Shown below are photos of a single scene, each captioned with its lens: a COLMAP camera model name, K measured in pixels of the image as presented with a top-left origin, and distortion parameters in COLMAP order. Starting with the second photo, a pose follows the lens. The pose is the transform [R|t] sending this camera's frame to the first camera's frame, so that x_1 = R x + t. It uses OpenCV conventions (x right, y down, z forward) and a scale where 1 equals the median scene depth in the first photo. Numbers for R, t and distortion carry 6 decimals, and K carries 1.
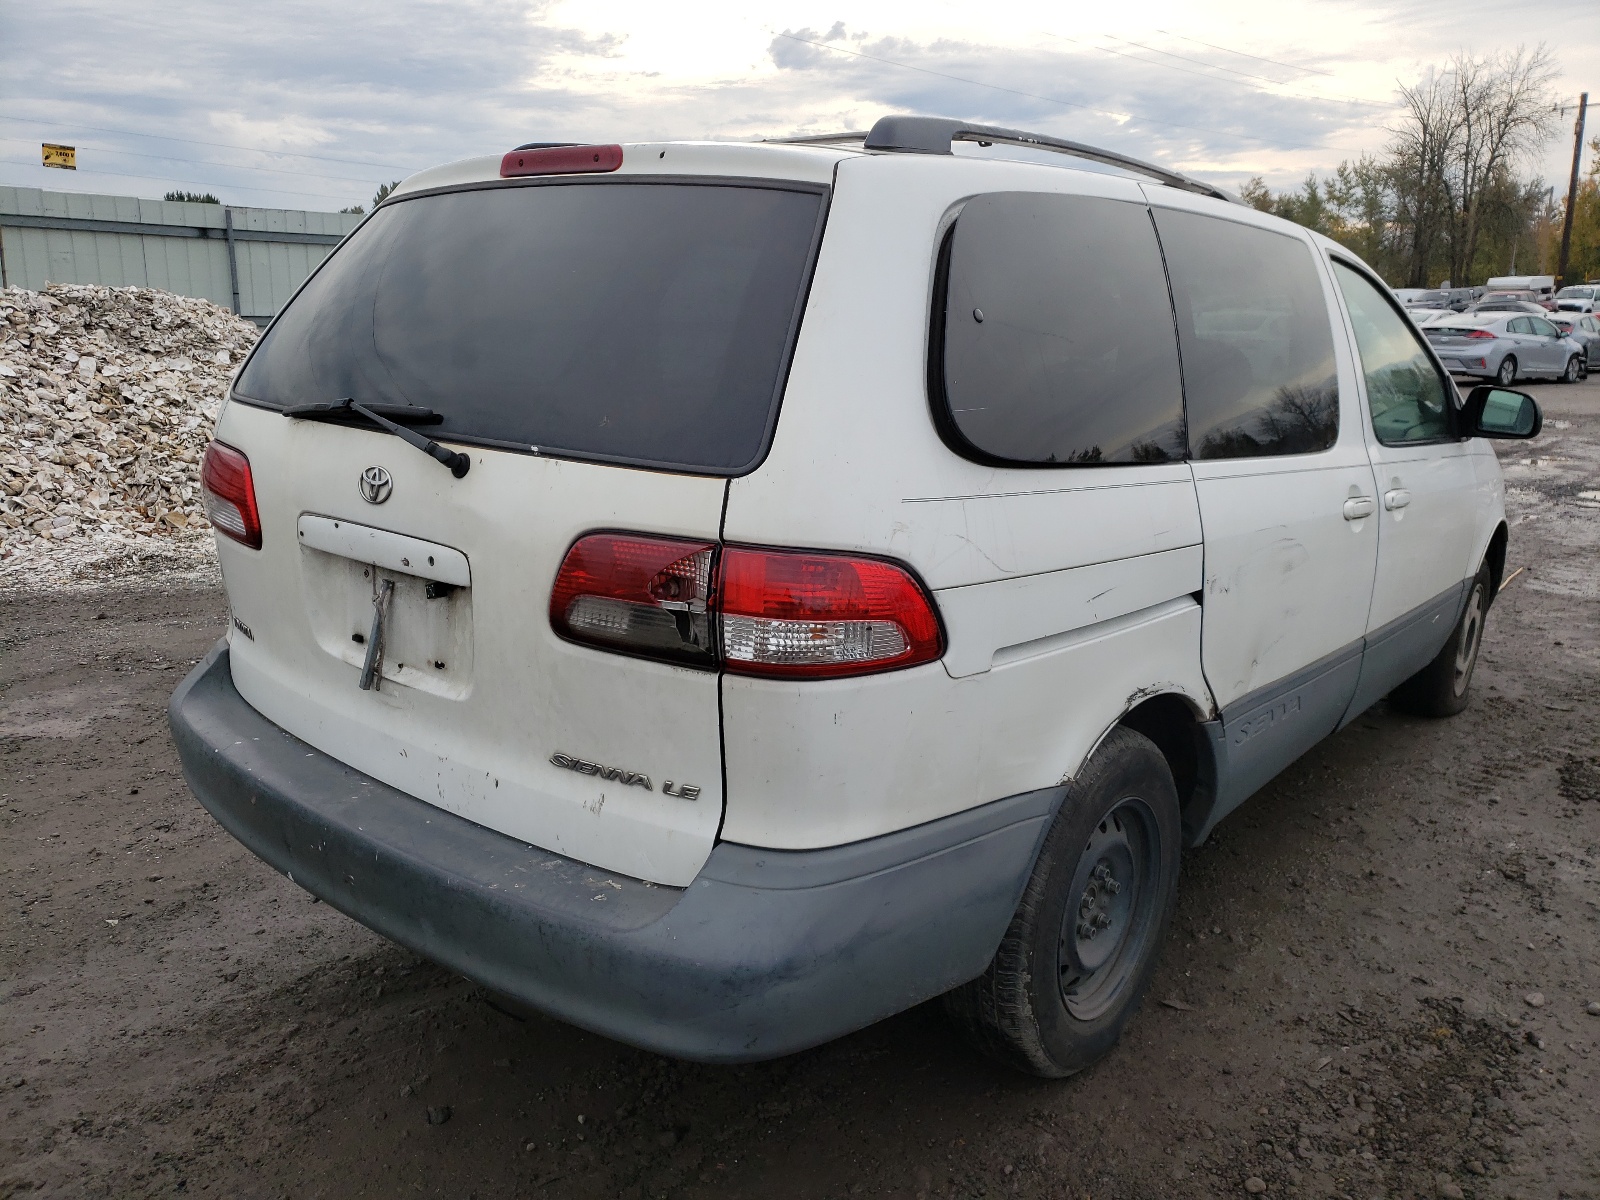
lens RADIAL K [[1248.2, 0, 800.0], [0, 1248.2, 600.0], [0, 0, 1]] dist [0.025352, -0.005216]
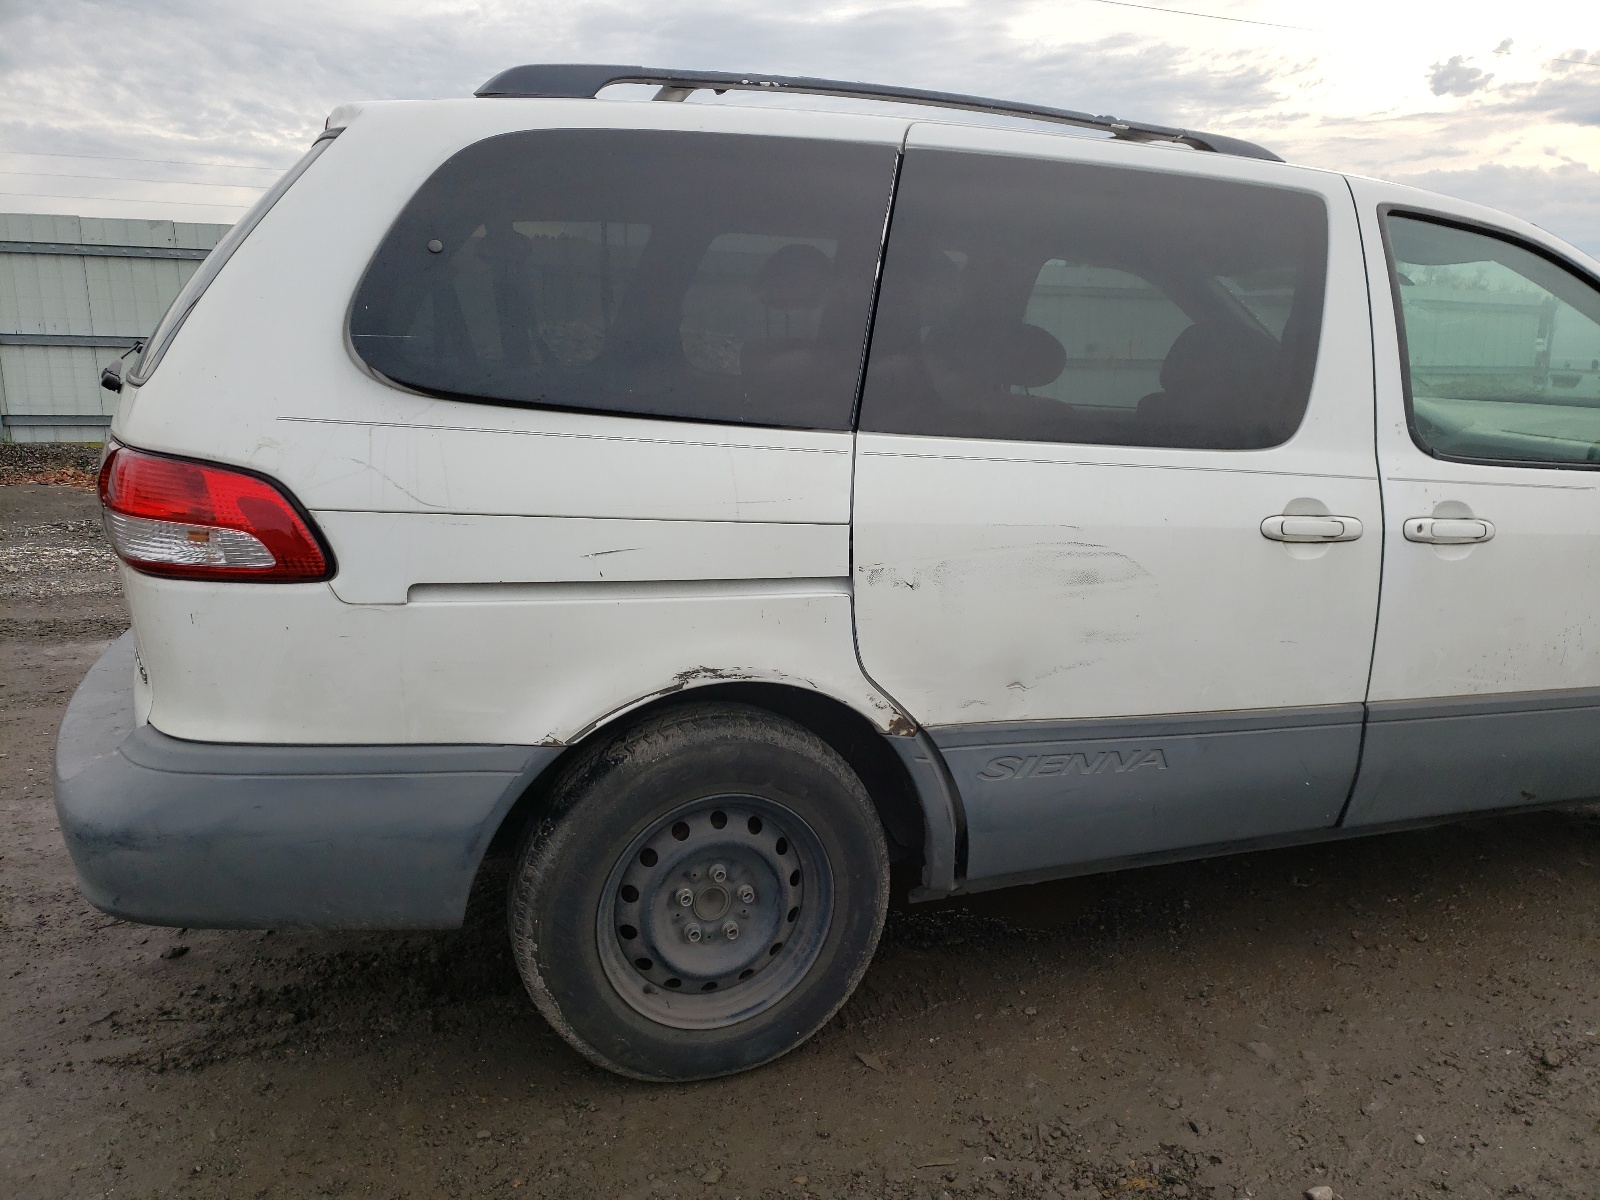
lens RADIAL K [[1216.6, 0, 800.3], [0, 1216.6, 634.5], [0, 0, 1]] dist [0.029028, -0.002790]
pose [[0.868091, 0.111133, -0.483805, 0.761740], [-0.118823, 0.992804, 0.014850, 0.025446], [0.481974, 0.044596, 0.875050, 0.260778]]
